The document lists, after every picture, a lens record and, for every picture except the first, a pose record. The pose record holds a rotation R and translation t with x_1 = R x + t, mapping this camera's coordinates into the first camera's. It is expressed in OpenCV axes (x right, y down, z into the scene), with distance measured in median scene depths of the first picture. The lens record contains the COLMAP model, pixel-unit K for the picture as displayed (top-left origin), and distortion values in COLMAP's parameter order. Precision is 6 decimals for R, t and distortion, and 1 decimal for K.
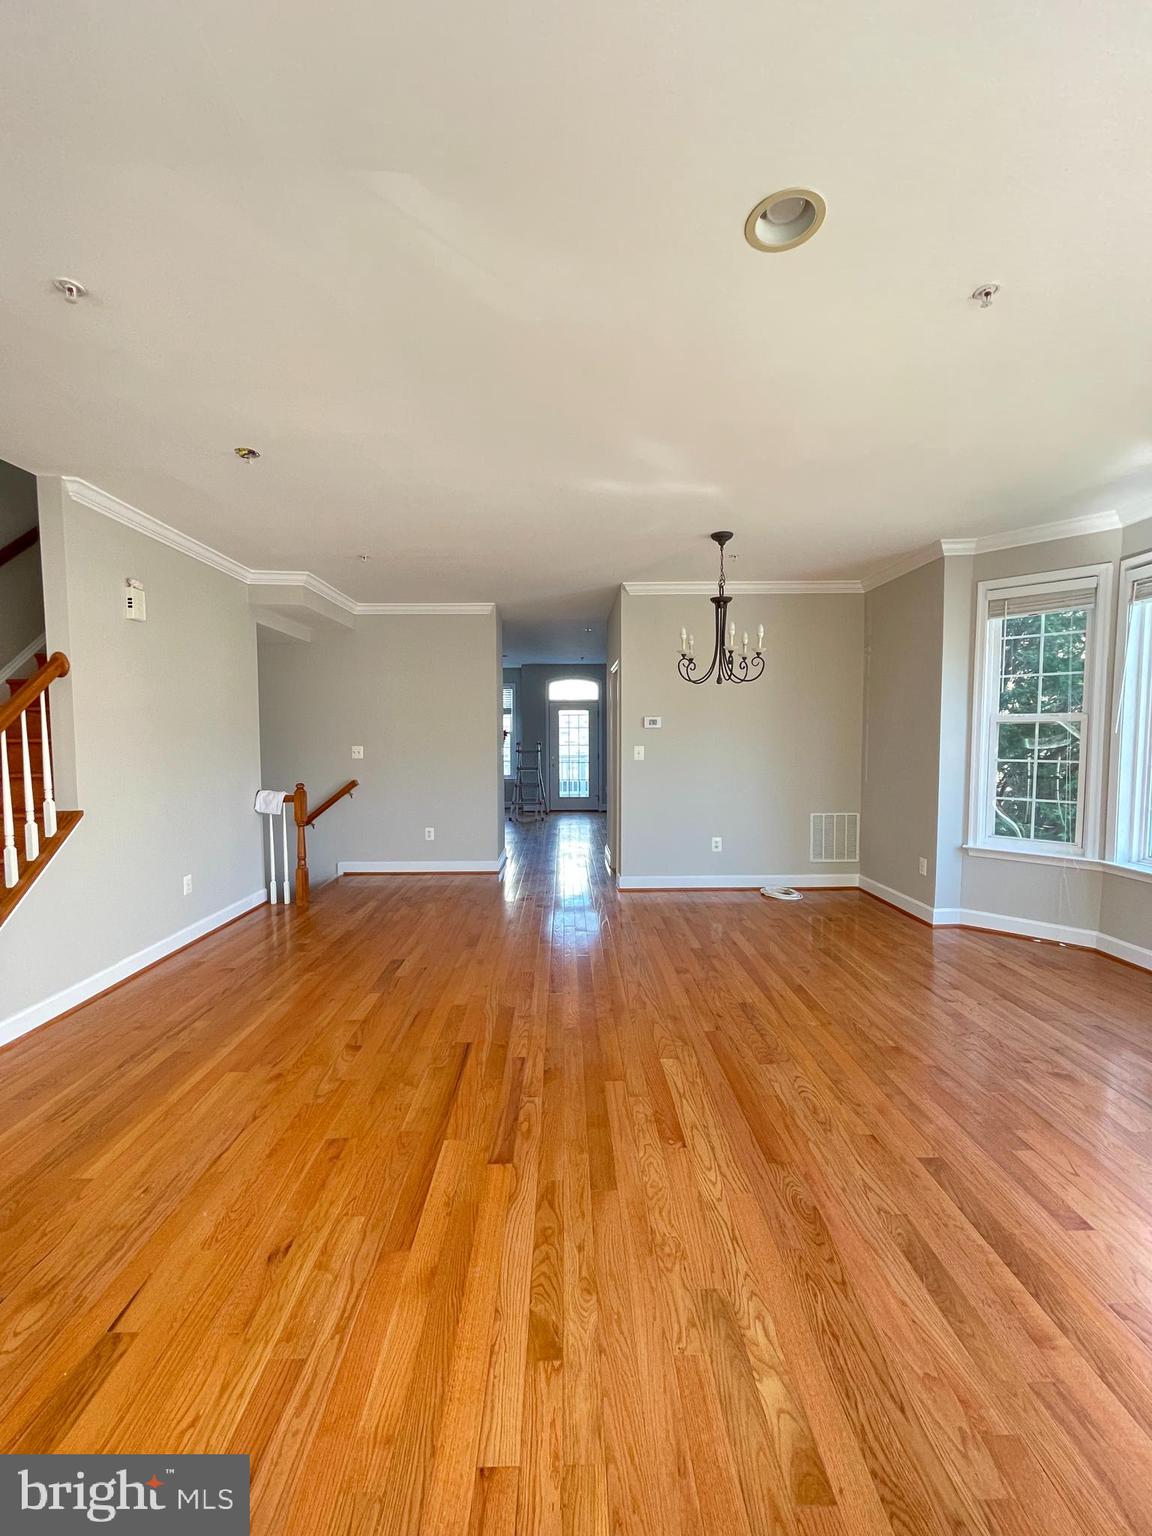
lens RADIAL K [[618.1, 0, 574.0], [0, 618.1, 773.3], [0, 0, 1]] dist [-0.002618, -0.000239]
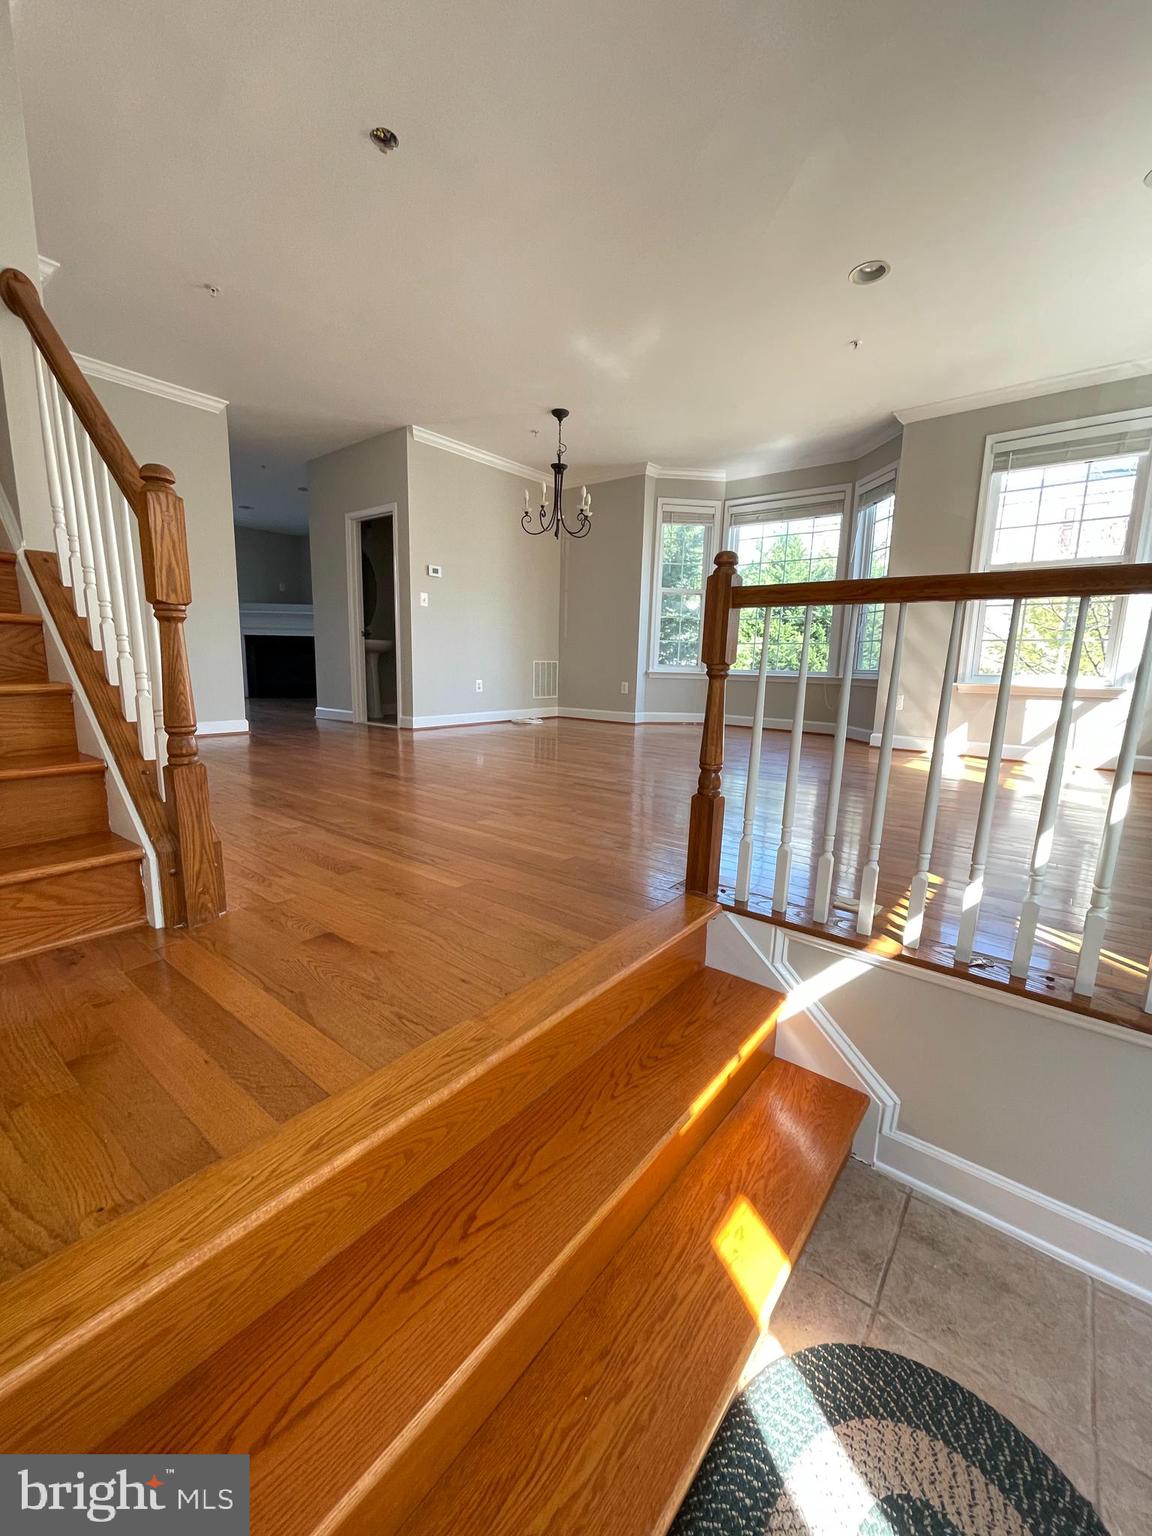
lens RADIAL K [[618.1, 0, 575.5], [0, 618.1, 769.3], [0, 0, 1]] dist [-0.002618, -0.000239]
pose [[0.633935, -0.116321, 0.764589, -0.746119], [0.023491, 0.991064, 0.131300, 0.159510], [-0.773030, -0.065275, 0.631002, 0.135125]]
